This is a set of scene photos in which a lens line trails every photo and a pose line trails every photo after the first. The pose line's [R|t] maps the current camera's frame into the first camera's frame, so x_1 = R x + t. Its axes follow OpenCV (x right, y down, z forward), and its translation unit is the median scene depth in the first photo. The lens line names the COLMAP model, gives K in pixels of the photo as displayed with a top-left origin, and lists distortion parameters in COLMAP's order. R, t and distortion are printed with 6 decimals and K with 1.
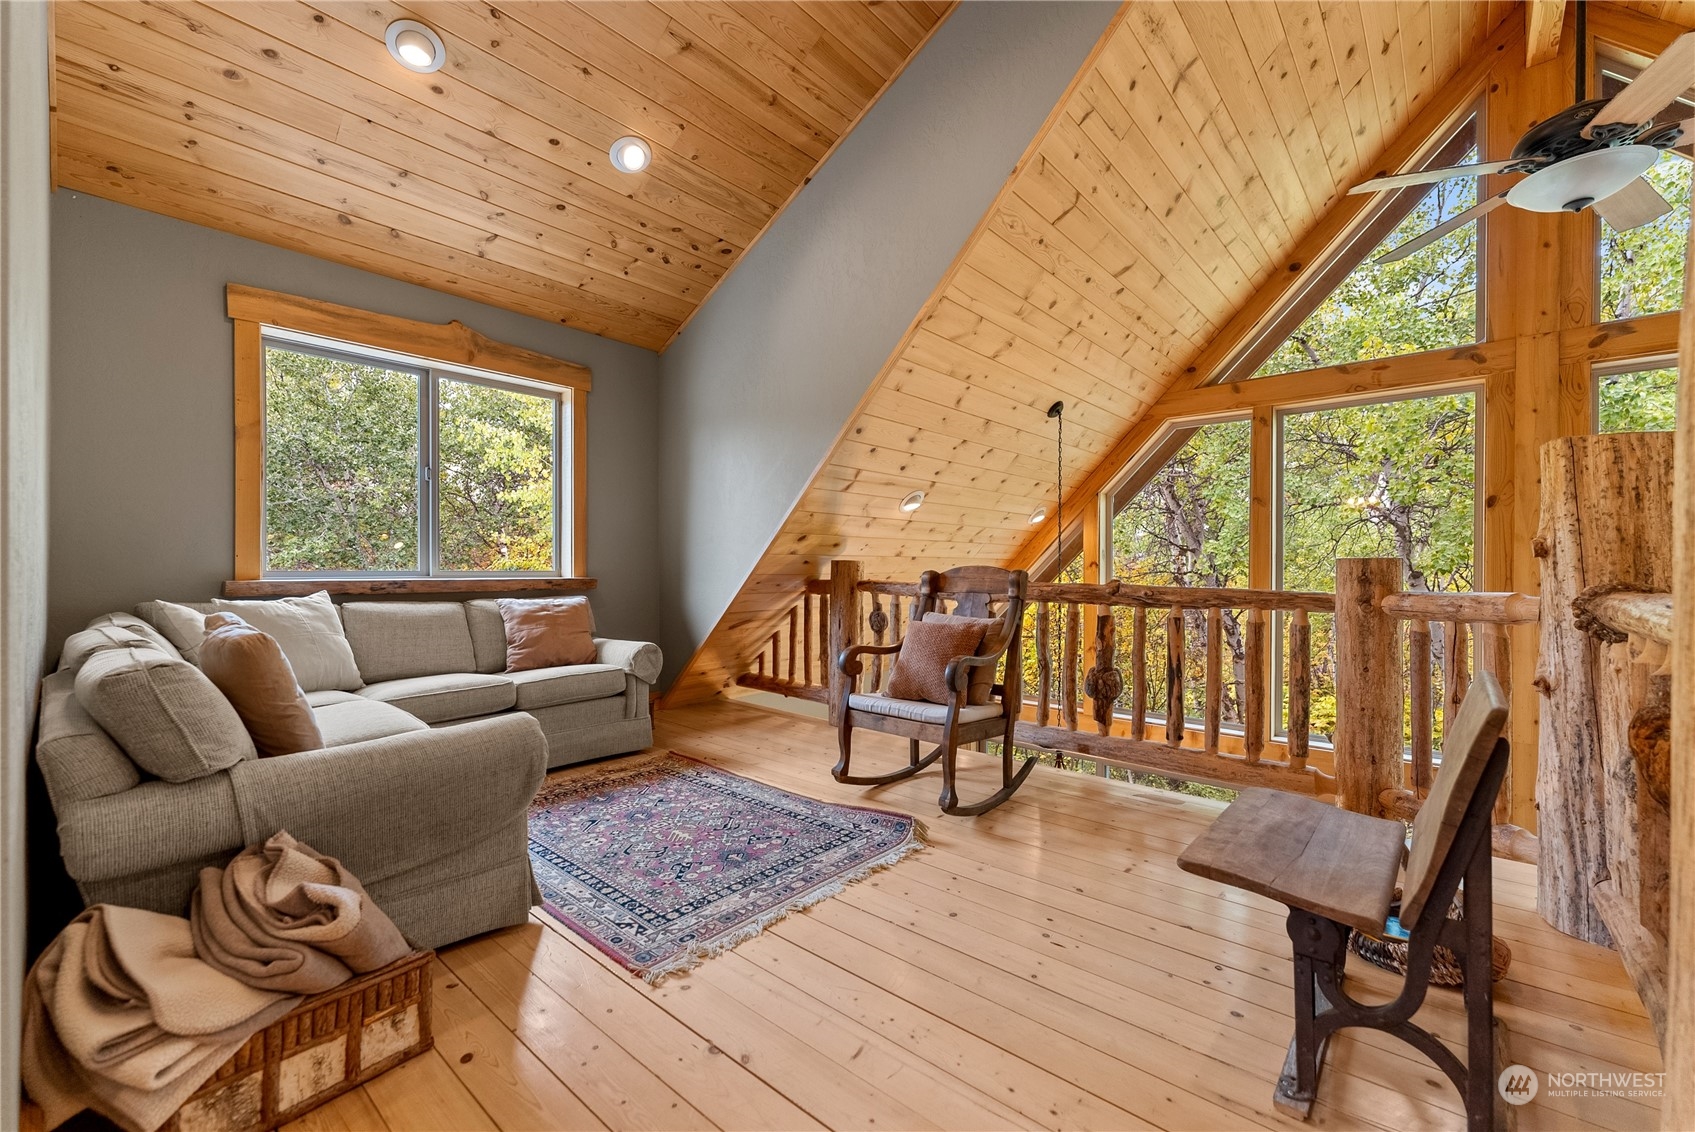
lens RADIAL K [[695.7, 0, 840.8], [0, 695.7, 581.9], [0, 0, 1]] dist [0.000323, 0.000118]
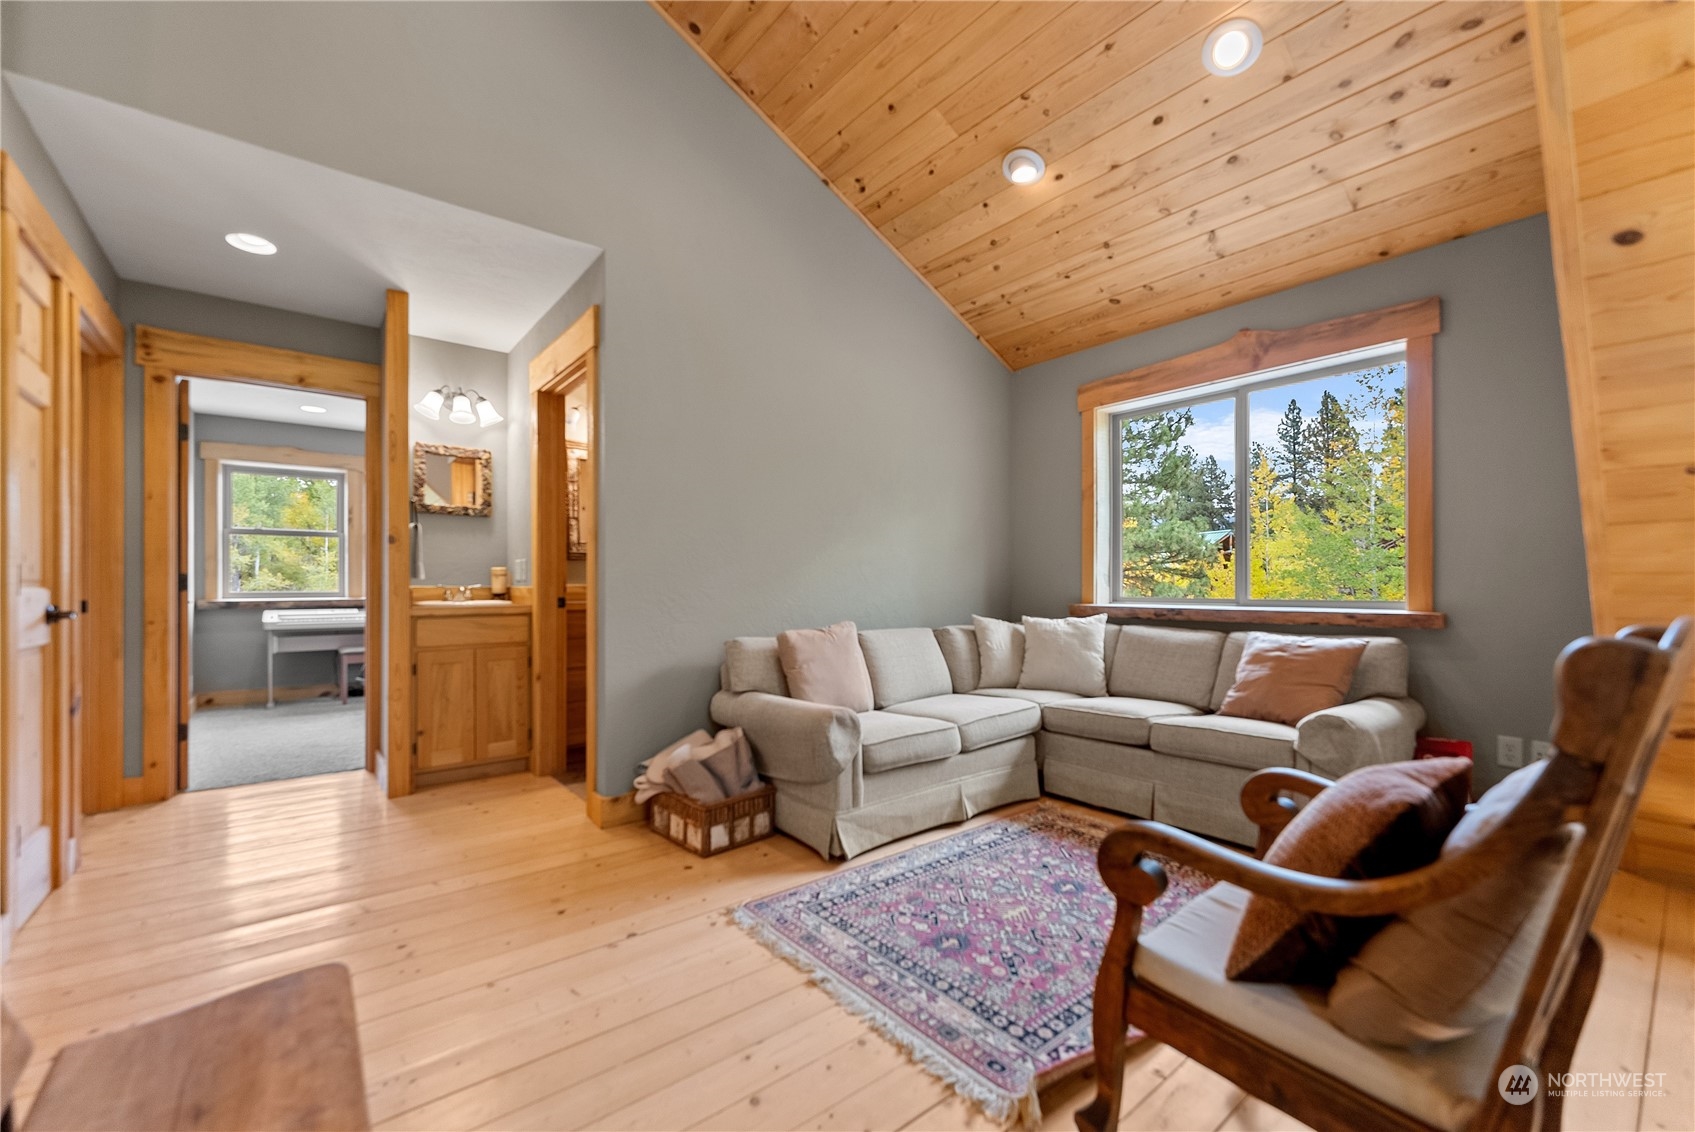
lens RADIAL K [[695.7, 0, 840.8], [0, 695.7, 581.9], [0, 0, 1]] dist [0.000323, 0.000118]
pose [[-0.175168, -0.014692, -0.984429, 0.673333], [-0.024884, 0.999635, -0.010491, -0.024120], [0.984224, 0.022659, -0.175470, 0.970145]]
